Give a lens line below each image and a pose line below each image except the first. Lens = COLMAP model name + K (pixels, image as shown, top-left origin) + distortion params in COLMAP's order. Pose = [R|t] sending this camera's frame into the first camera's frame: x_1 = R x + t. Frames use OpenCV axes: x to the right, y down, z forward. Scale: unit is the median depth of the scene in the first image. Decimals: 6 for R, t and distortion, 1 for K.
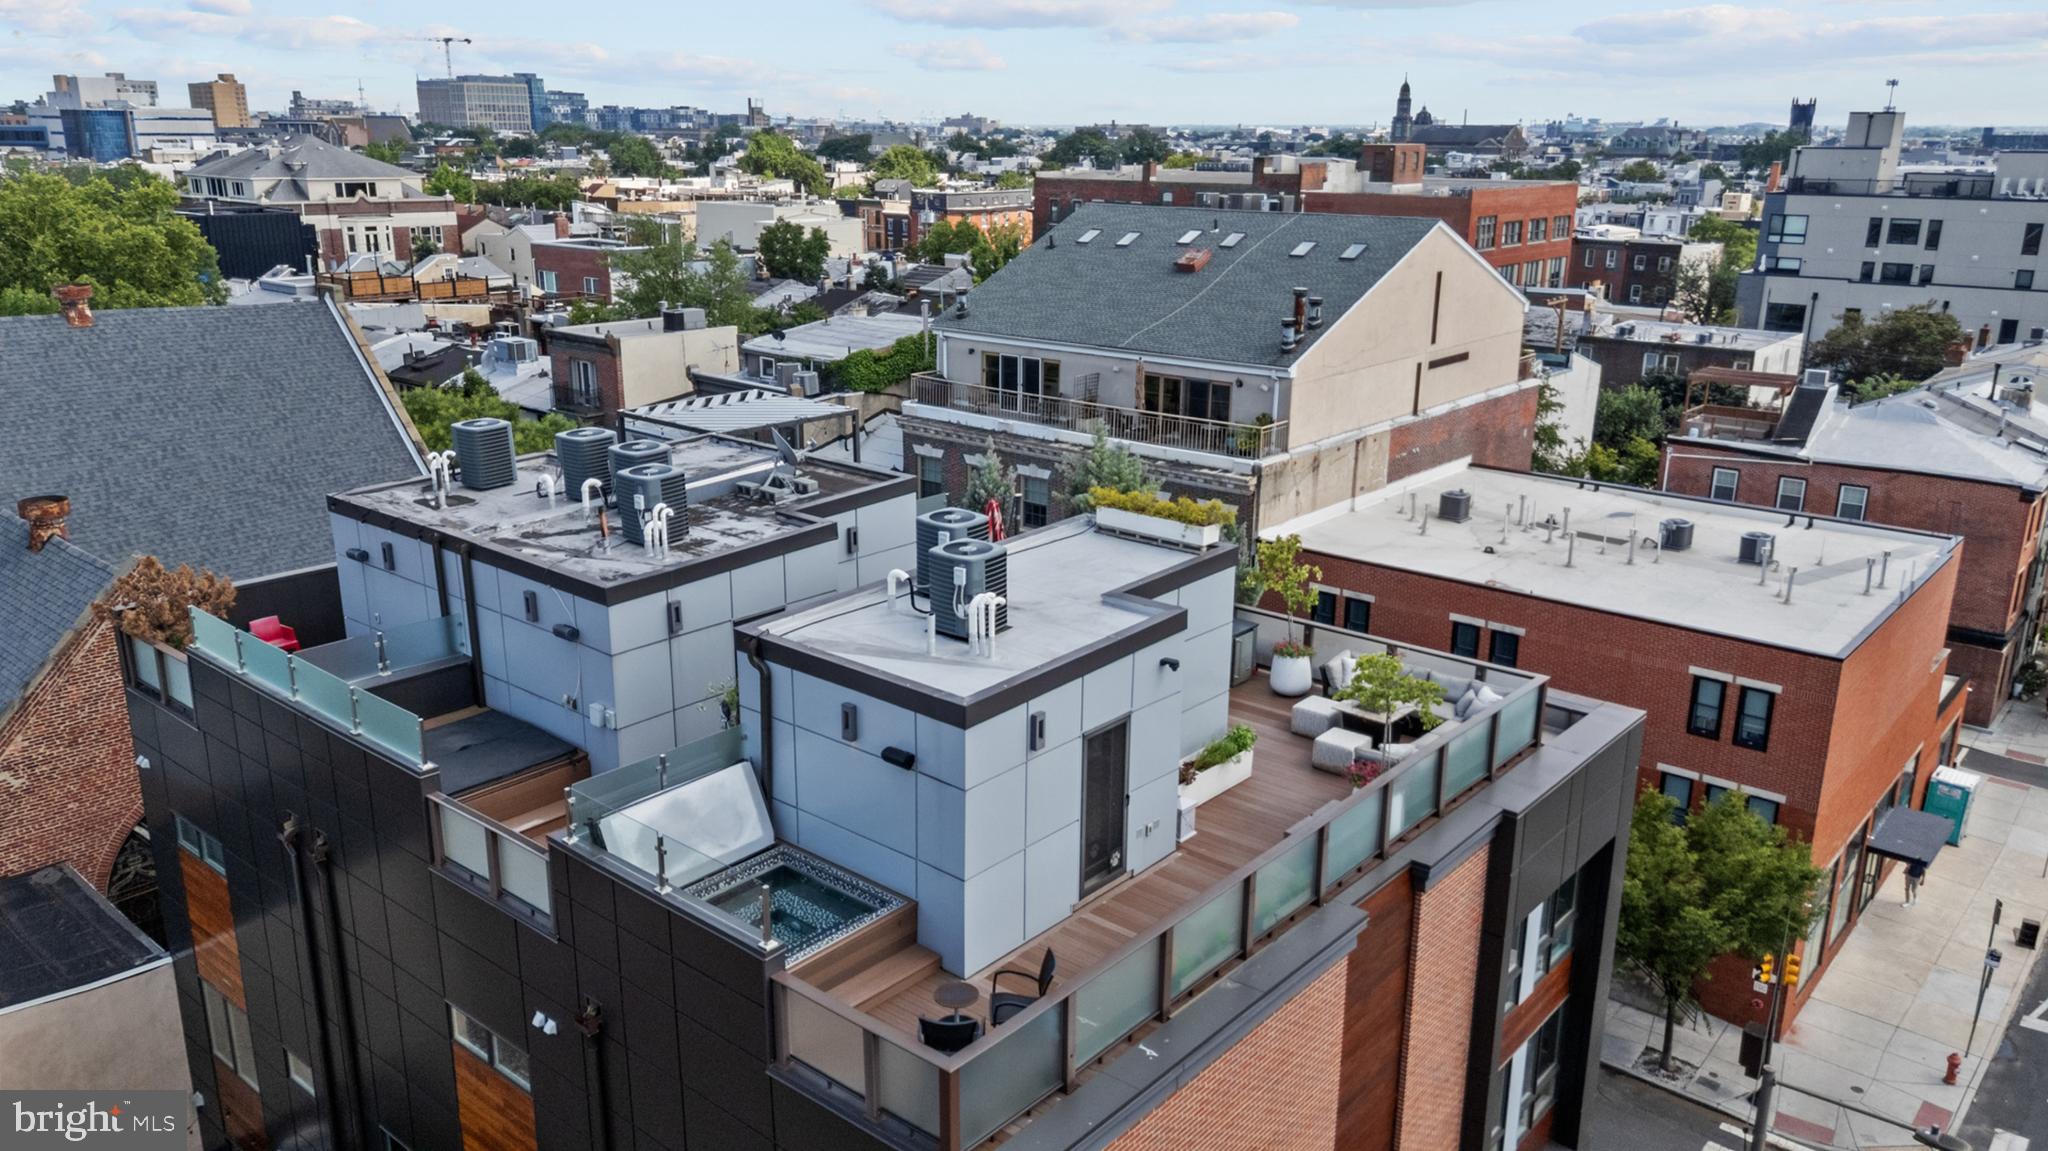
lens RADIAL K [[1484.0, 0, 1024.0], [0, 1484.0, 575.5], [0, 0, 1]] dist [0.078539, -0.084804]
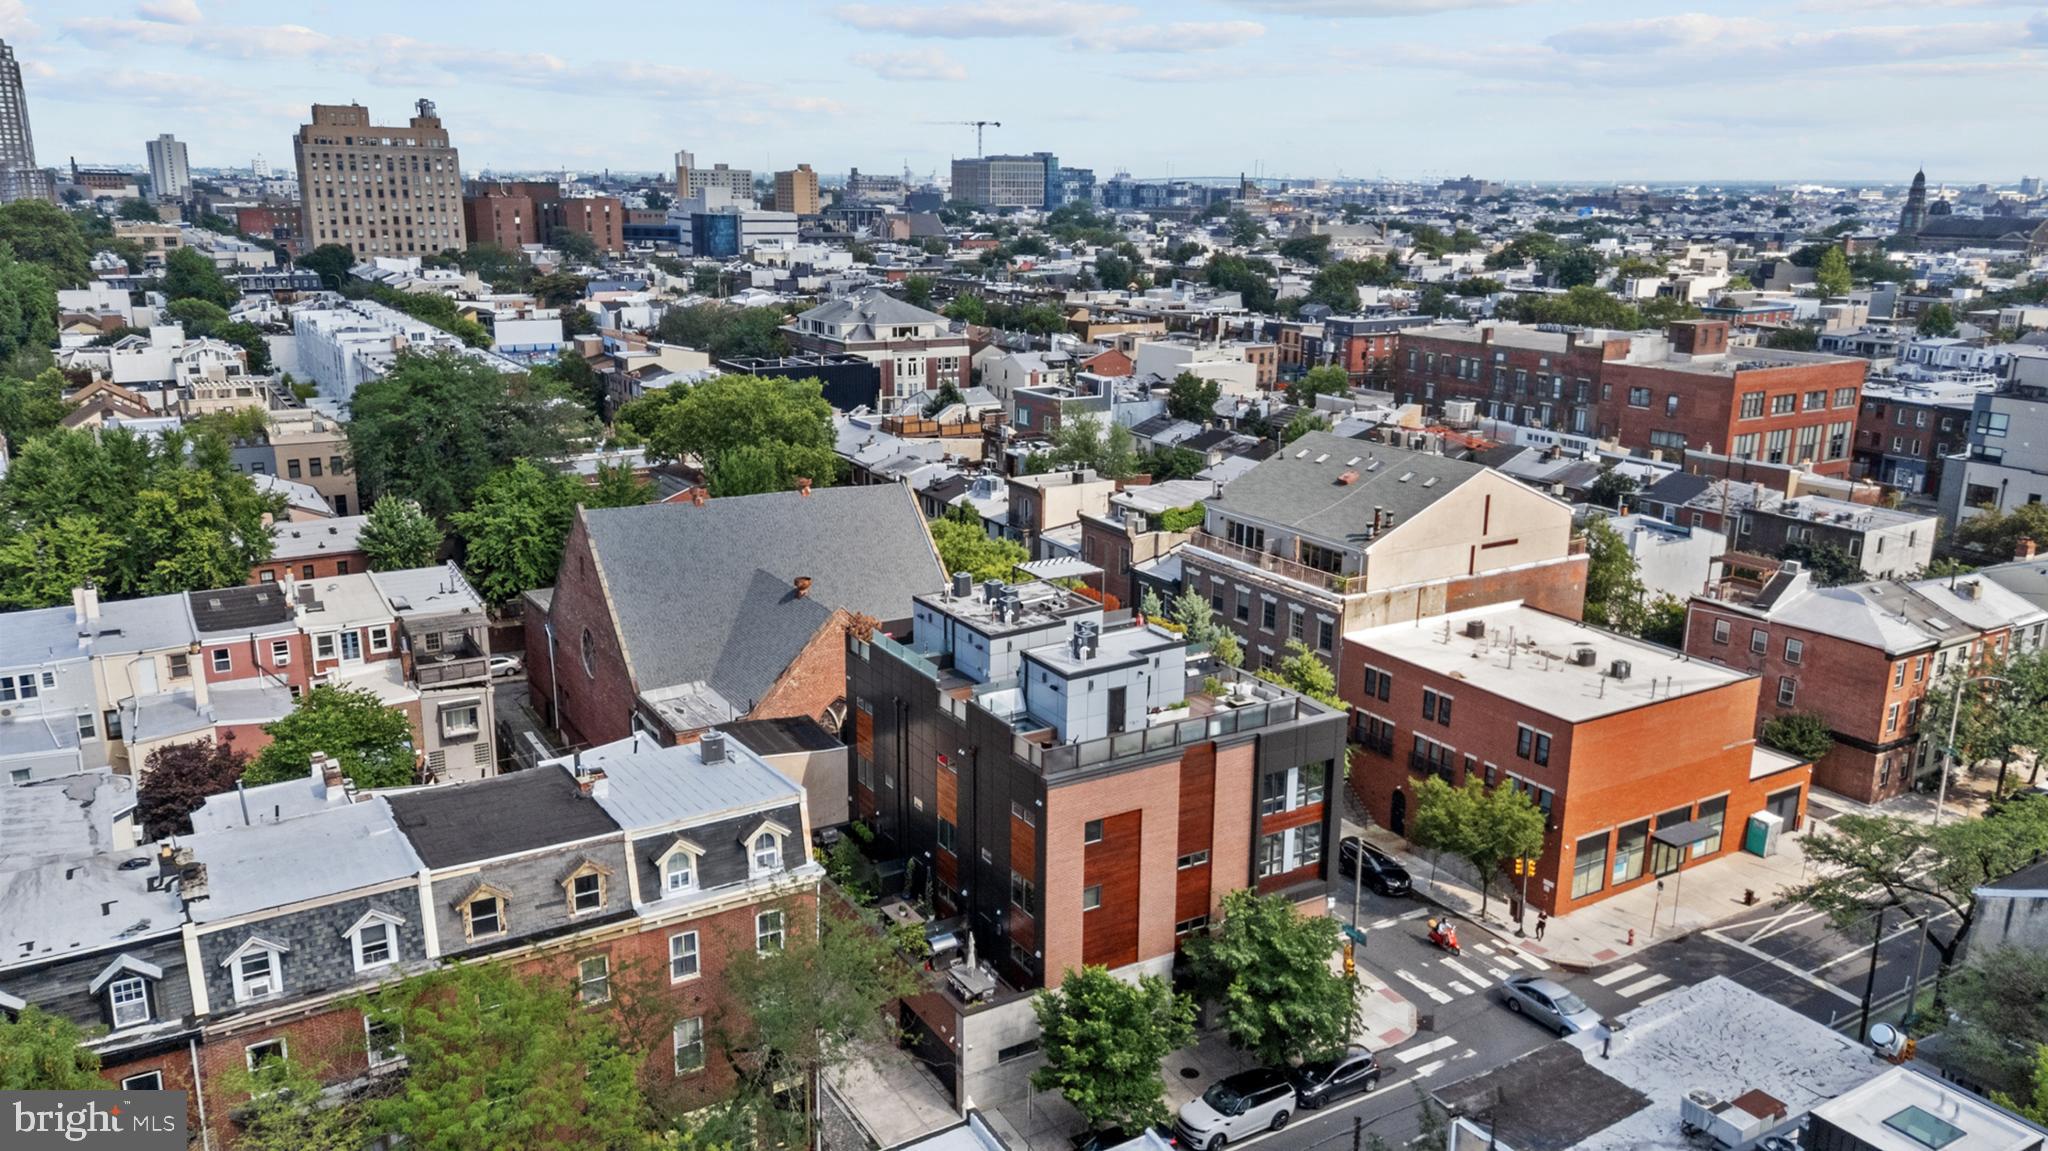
lens RADIAL K [[1484.0, 0, 1024.0], [0, 1484.0, 575.5], [0, 0, 1]] dist [0.078539, -0.084804]
pose [[0.949369, 0.081194, -0.303489, 0.301703], [-0.091598, 0.995592, -0.020178, -0.024426], [0.300513, 0.046955, 0.952621, -0.822935]]
